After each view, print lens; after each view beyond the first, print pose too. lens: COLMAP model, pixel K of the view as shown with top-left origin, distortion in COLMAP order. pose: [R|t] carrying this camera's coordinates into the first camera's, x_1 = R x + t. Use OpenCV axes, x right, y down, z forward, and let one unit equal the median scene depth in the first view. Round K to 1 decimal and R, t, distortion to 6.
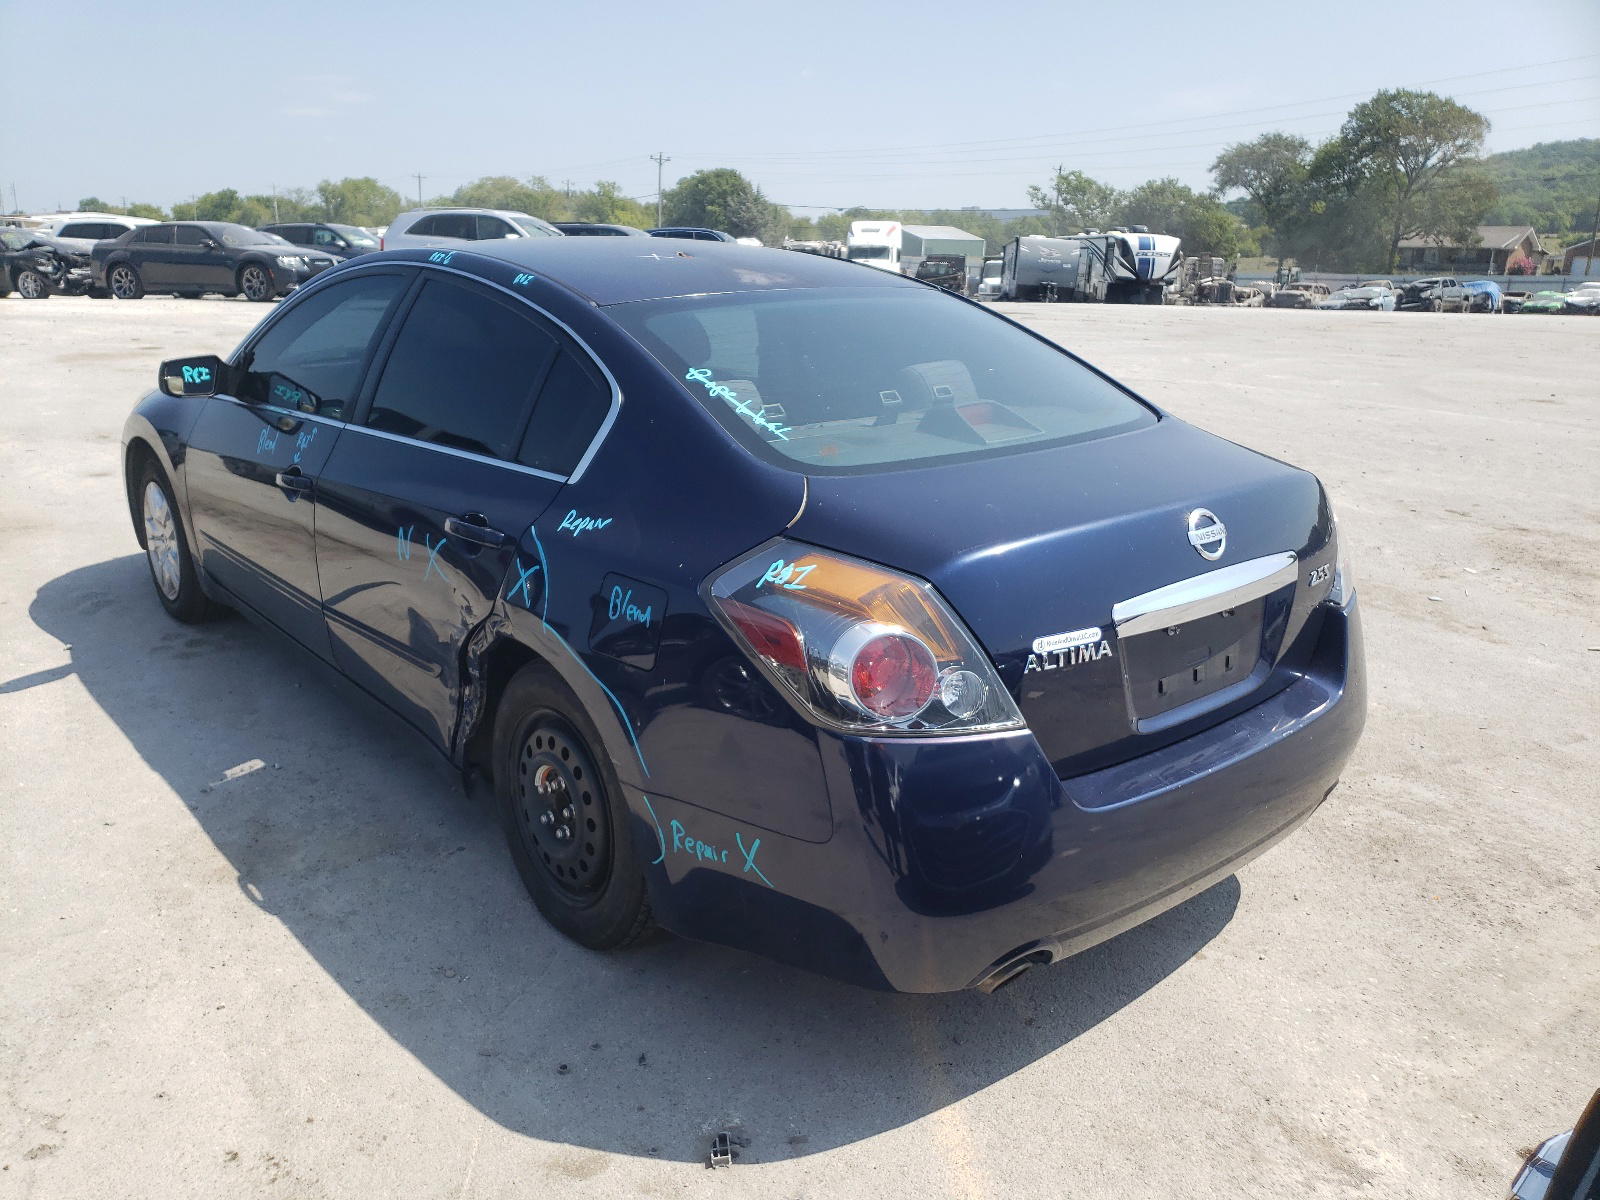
lens RADIAL K [[1200.7, 0, 800.1], [0, 1200.7, 572.6], [0, 0, 1]] dist [0.004529, 0.008701]
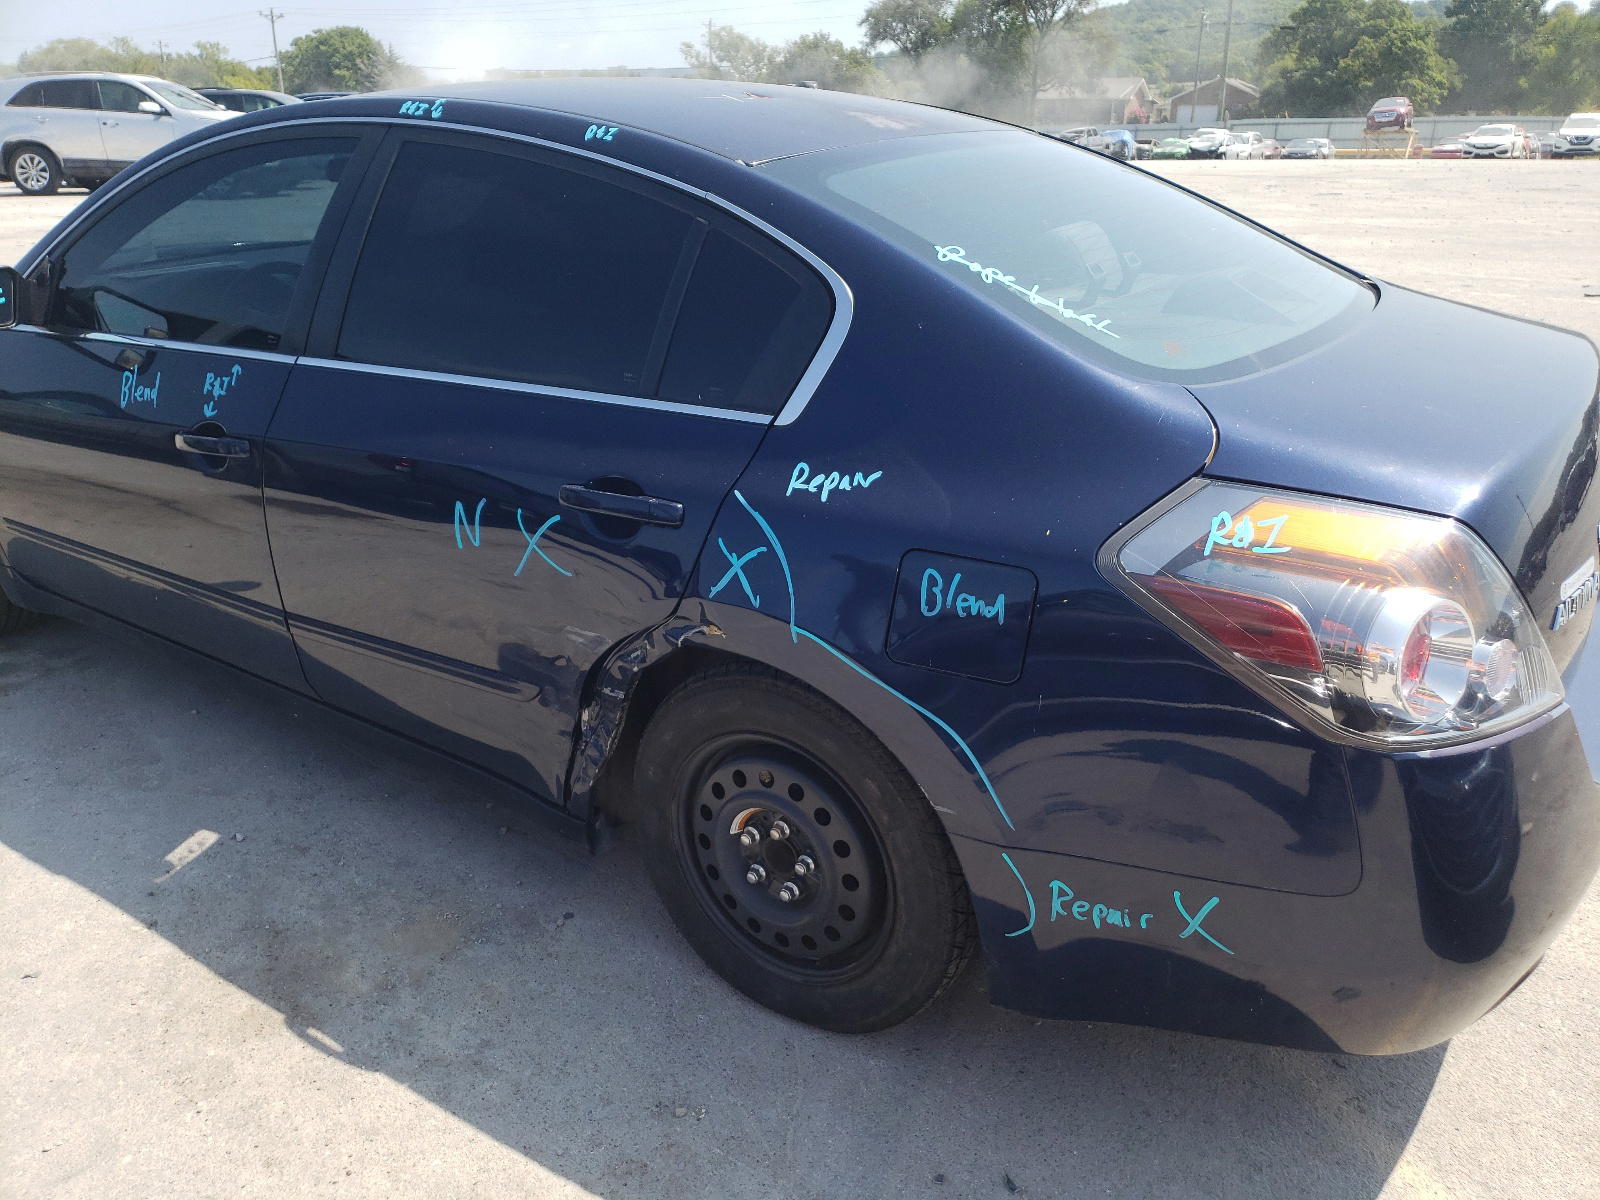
lens RADIAL K [[1200.7, 0, 800.1], [0, 1200.7, 572.6], [0, 0, 1]] dist [0.004529, 0.008701]
pose [[0.963762, -0.117932, 0.239279, -0.339658], [0.092633, 0.989108, 0.114388, -0.064052], [-0.250163, -0.088078, 0.964189, 0.290391]]
